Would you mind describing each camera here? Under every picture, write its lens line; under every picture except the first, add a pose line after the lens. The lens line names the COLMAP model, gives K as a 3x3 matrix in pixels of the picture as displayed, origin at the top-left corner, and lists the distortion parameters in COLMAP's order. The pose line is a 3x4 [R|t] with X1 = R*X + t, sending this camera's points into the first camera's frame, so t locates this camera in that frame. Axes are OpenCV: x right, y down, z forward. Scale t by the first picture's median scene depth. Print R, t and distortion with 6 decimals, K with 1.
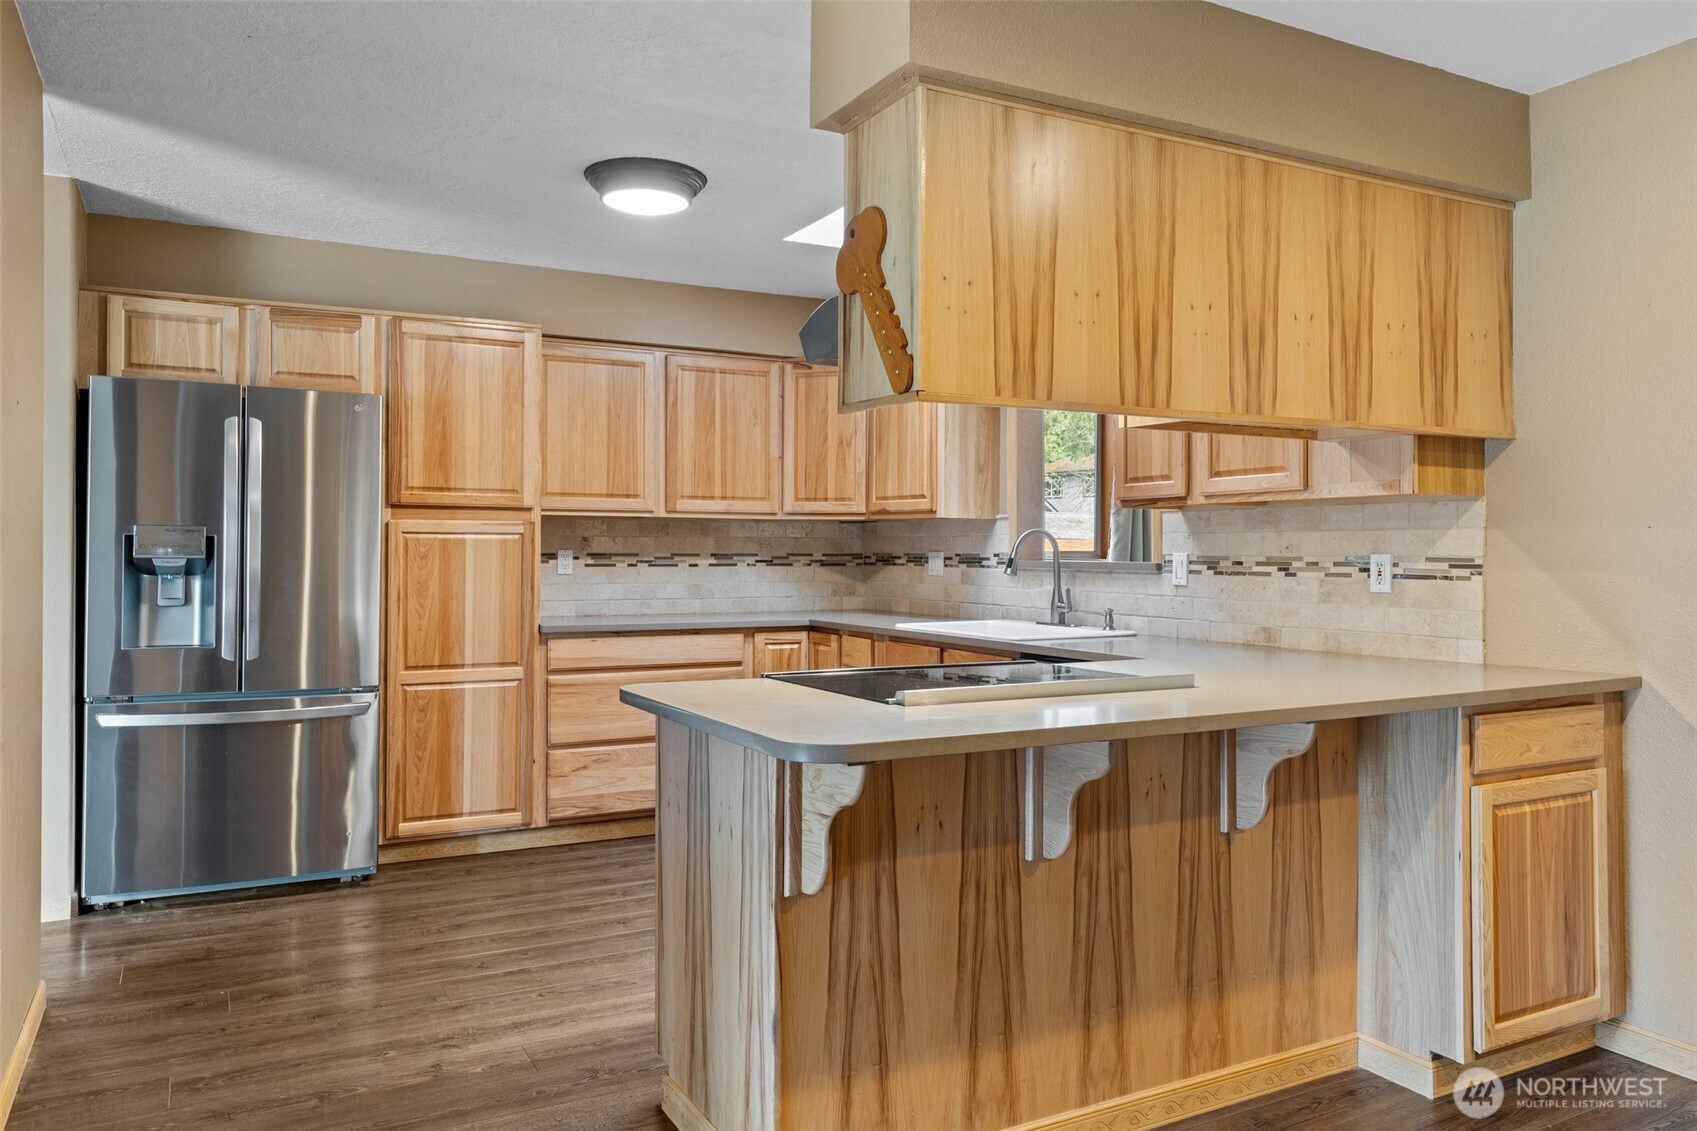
lens RADIAL K [[1213.5, 0, 849.8], [0, 1213.5, 542.3], [0, 0, 1]] dist [0.001204, -0.002755]
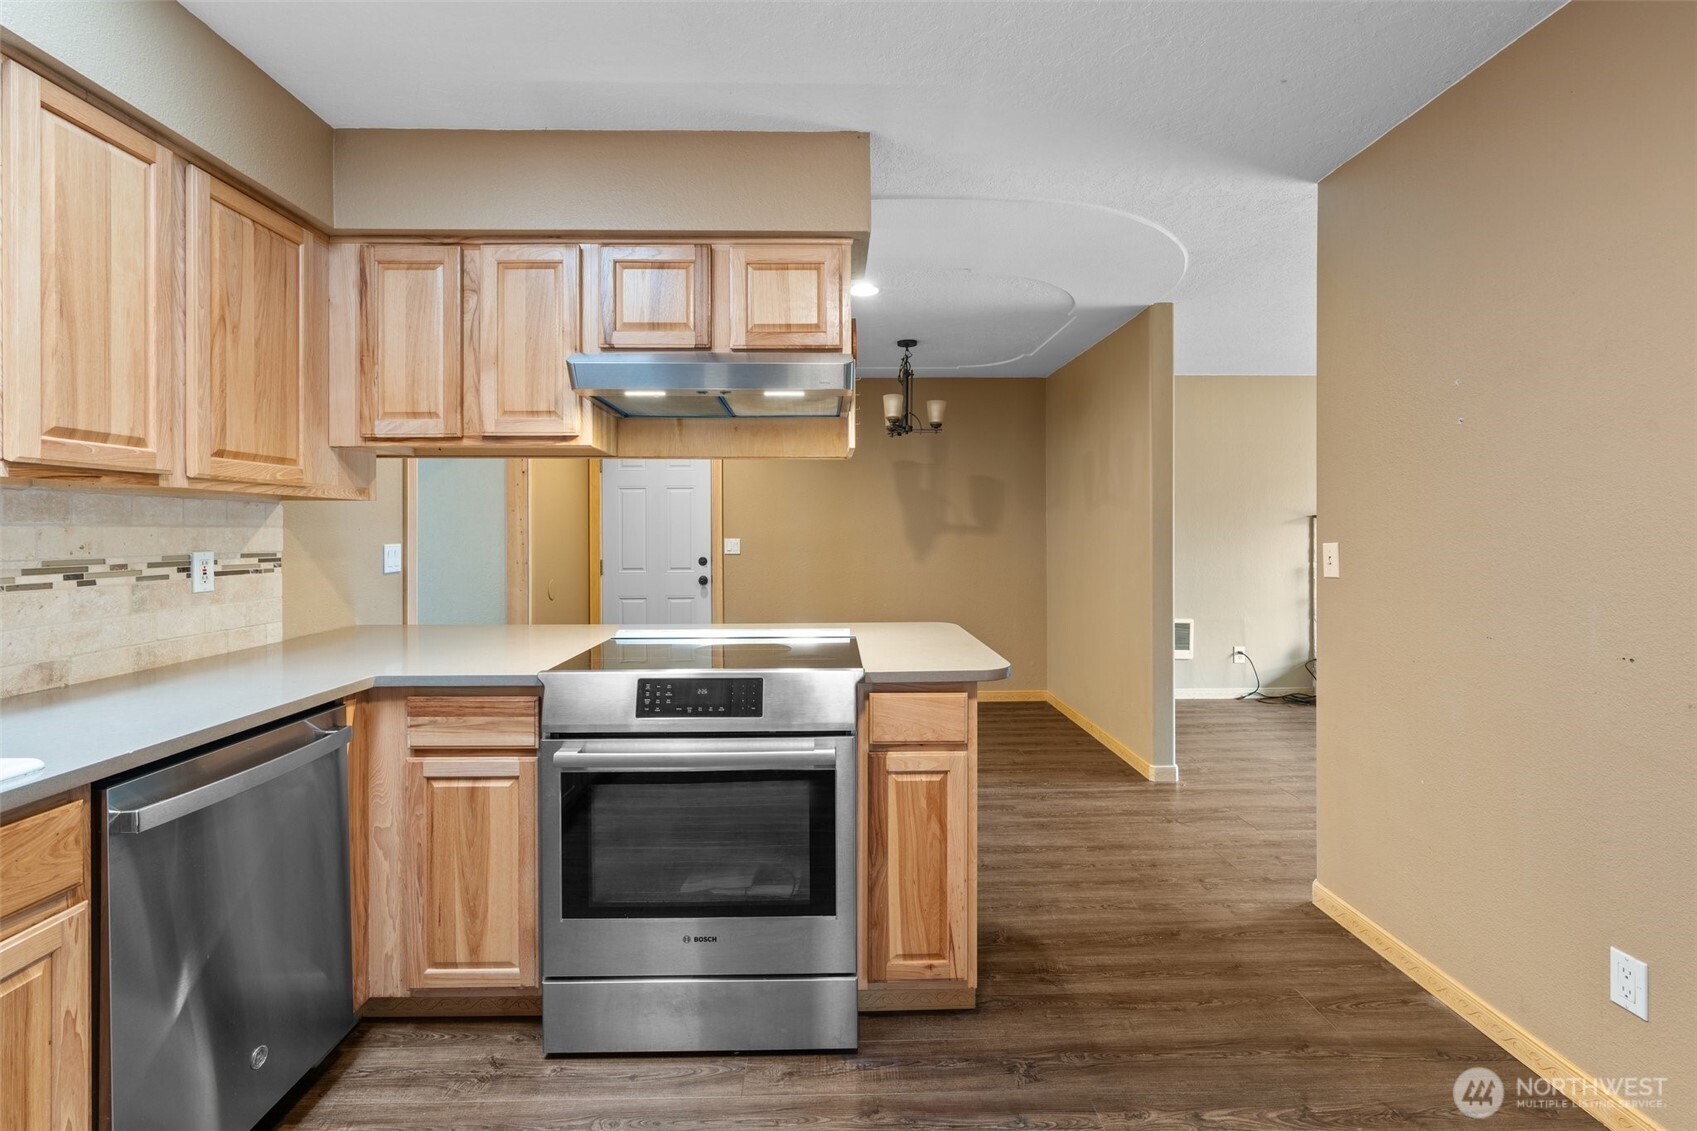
lens RADIAL K [[759.8, 0, 845.7], [0, 759.8, 530.4], [0, 0, 1]] dist [-0.006089, 0.002115]
pose [[-0.890594, 0.000518, 0.454798, -0.257778], [-0.003325, 0.999965, -0.007648, -0.003907], [-0.454787, -0.008324, -0.890562, 1.163481]]
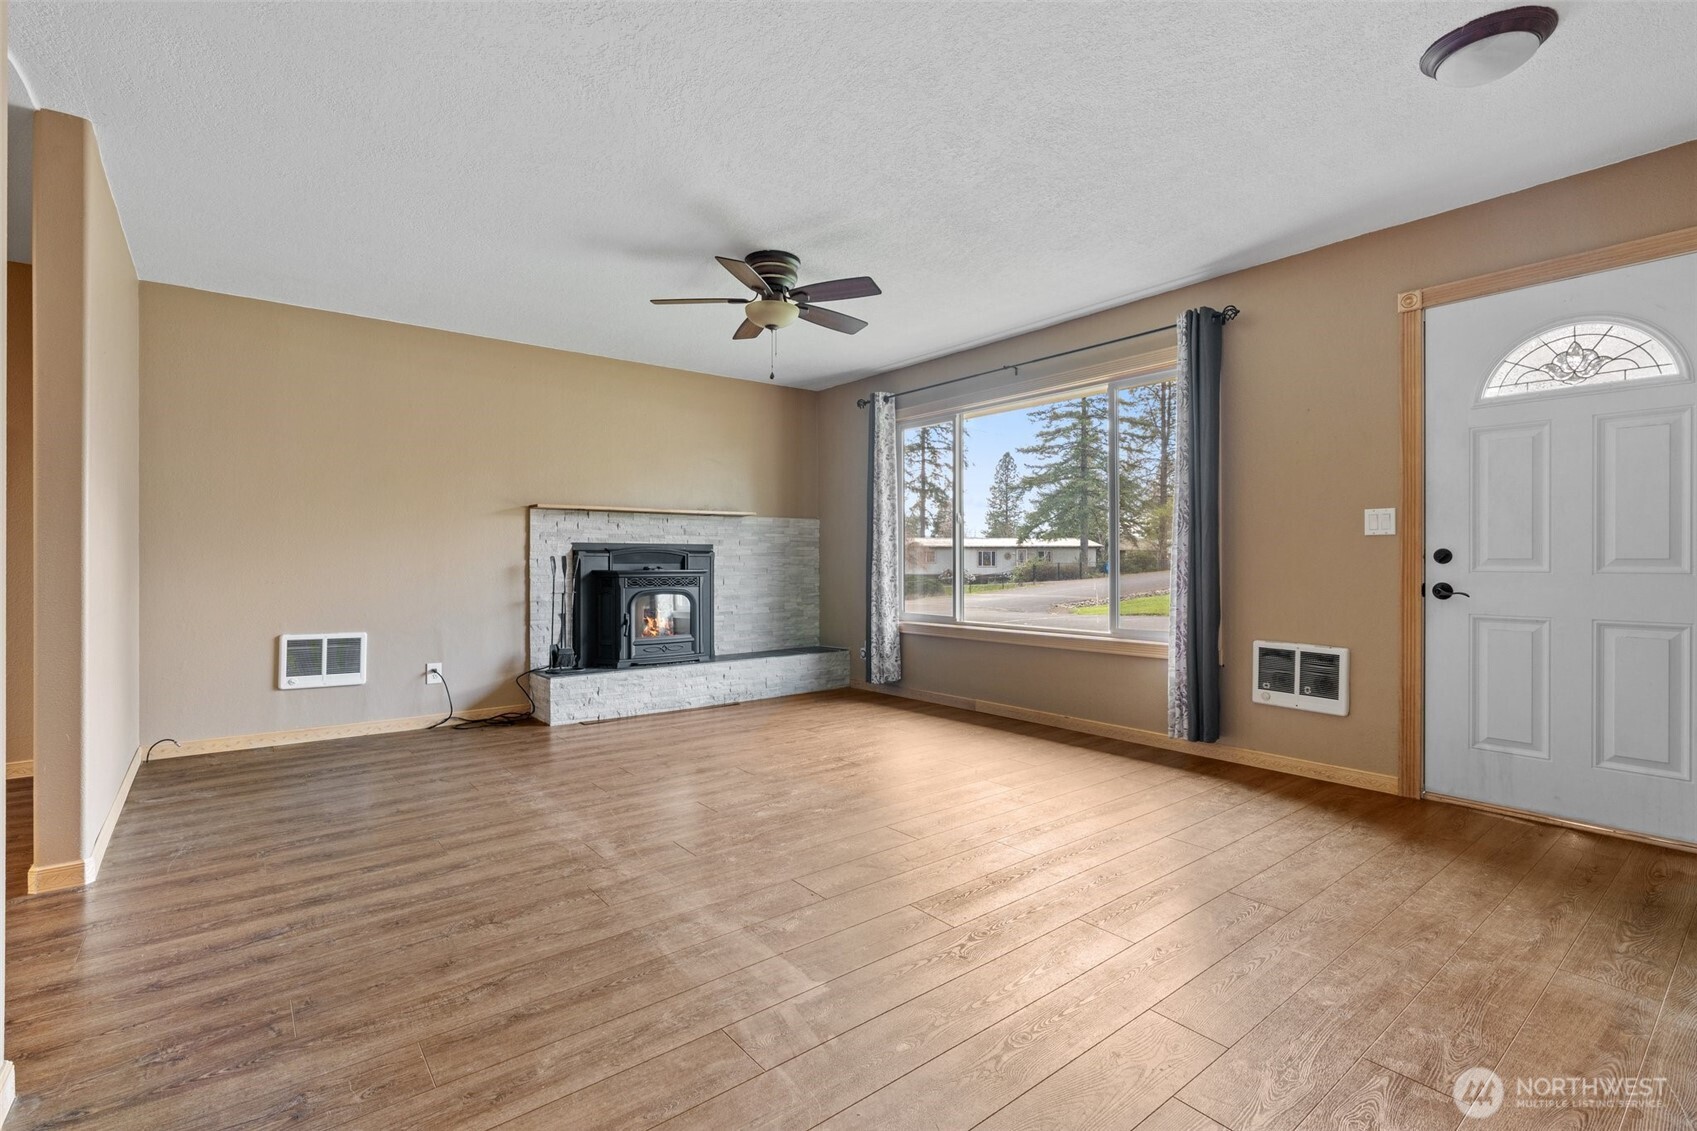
lens RADIAL K [[759.8, 0, 860.0], [0, 759.8, 563.2], [0, 0, 1]] dist [-0.006089, 0.002115]
pose [[-0.984249, -0.002842, -0.176767, -0.708960], [-0.002023, 0.999986, -0.004811, 0.053440], [0.176778, -0.004378, -0.984241, 0.806251]]
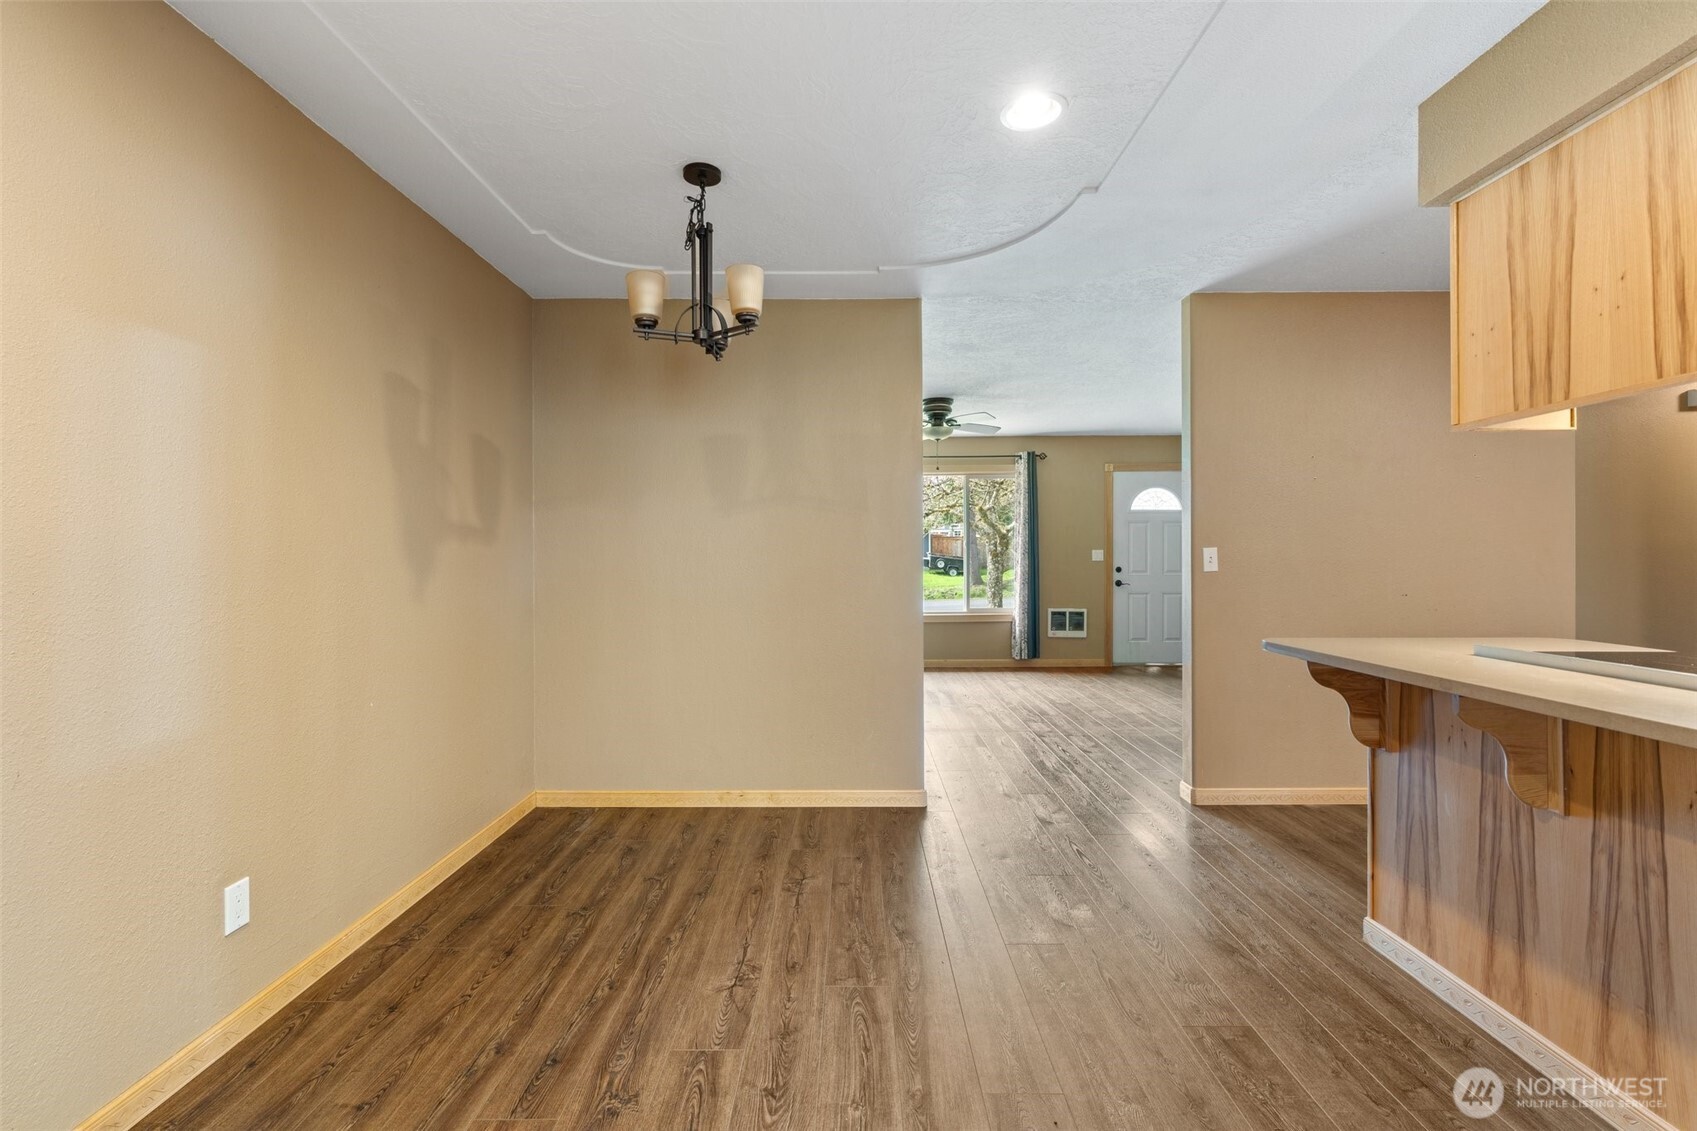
lens RADIAL K [[759.8, 0, 839.8], [0, 759.8, 560.9], [0, 0, 1]] dist [-0.006089, 0.002115]
pose [[-0.485990, 0.003073, -0.873959, 0.675288], [0.008184, 0.999966, -0.001036, 0.014322], [0.873926, -0.007656, -0.485999, 0.473414]]
